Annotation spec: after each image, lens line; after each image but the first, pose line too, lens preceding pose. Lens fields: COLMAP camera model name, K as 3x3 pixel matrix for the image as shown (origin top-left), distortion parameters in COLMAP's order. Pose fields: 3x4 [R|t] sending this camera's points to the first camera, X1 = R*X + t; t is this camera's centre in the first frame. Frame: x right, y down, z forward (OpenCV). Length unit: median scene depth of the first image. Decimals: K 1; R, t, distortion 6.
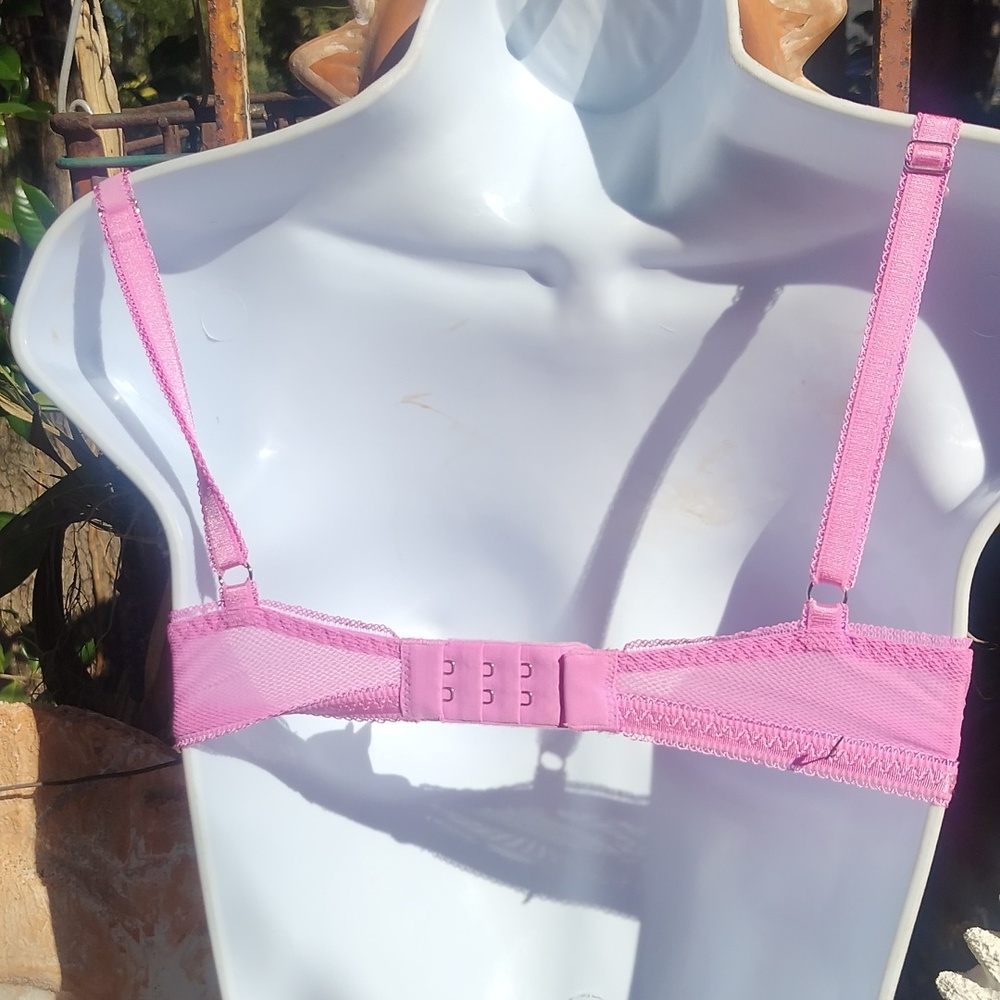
lens RADIAL K [[1566.1, 0, 484.4], [0, 1566.1, 501.7], [0, 0, 1]] dist [0.223040, -0.814321]
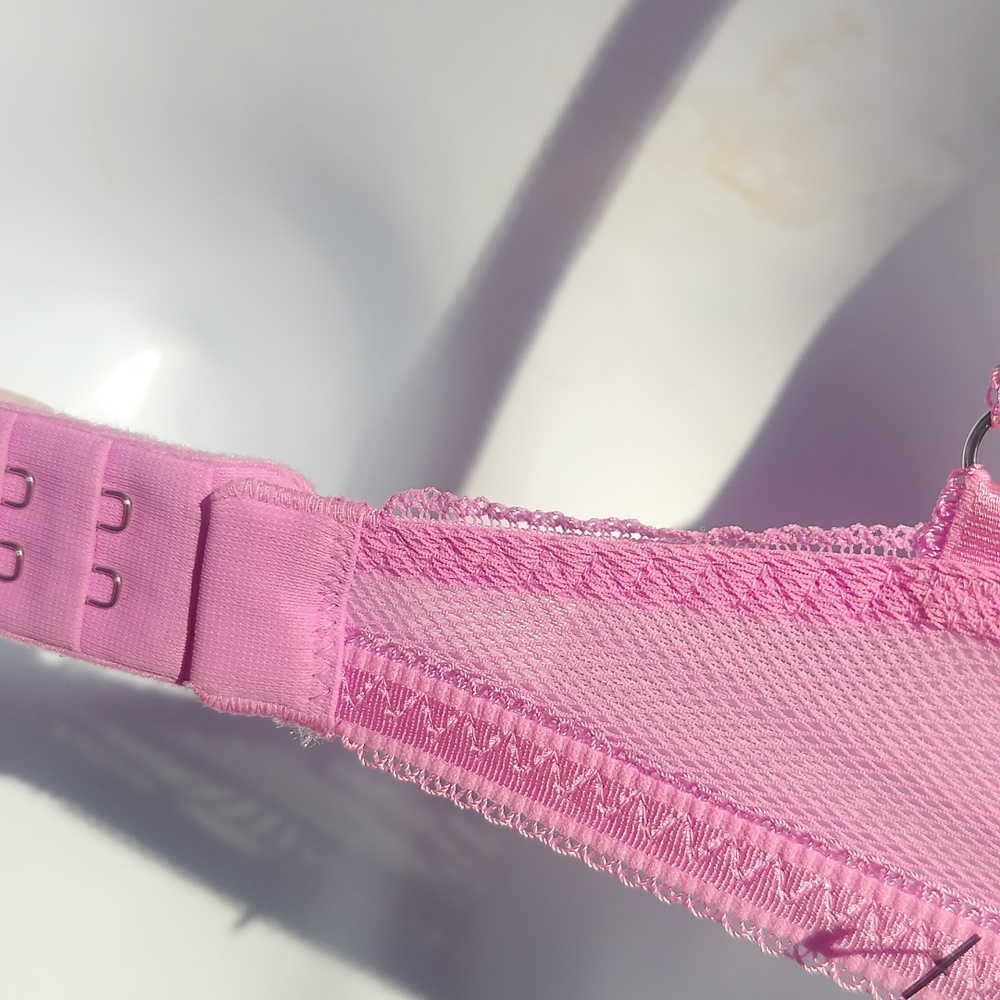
lens RADIAL K [[1566.1, 0, 484.4], [0, 1566.1, 501.7], [0, 0, 1]] dist [0.223040, -0.814321]
pose [[0.981361, 0.182557, -0.060029, 0.131556], [-0.168641, 0.967874, 0.186492, 0.026419], [0.092146, -0.172893, 0.980621, 0.680725]]
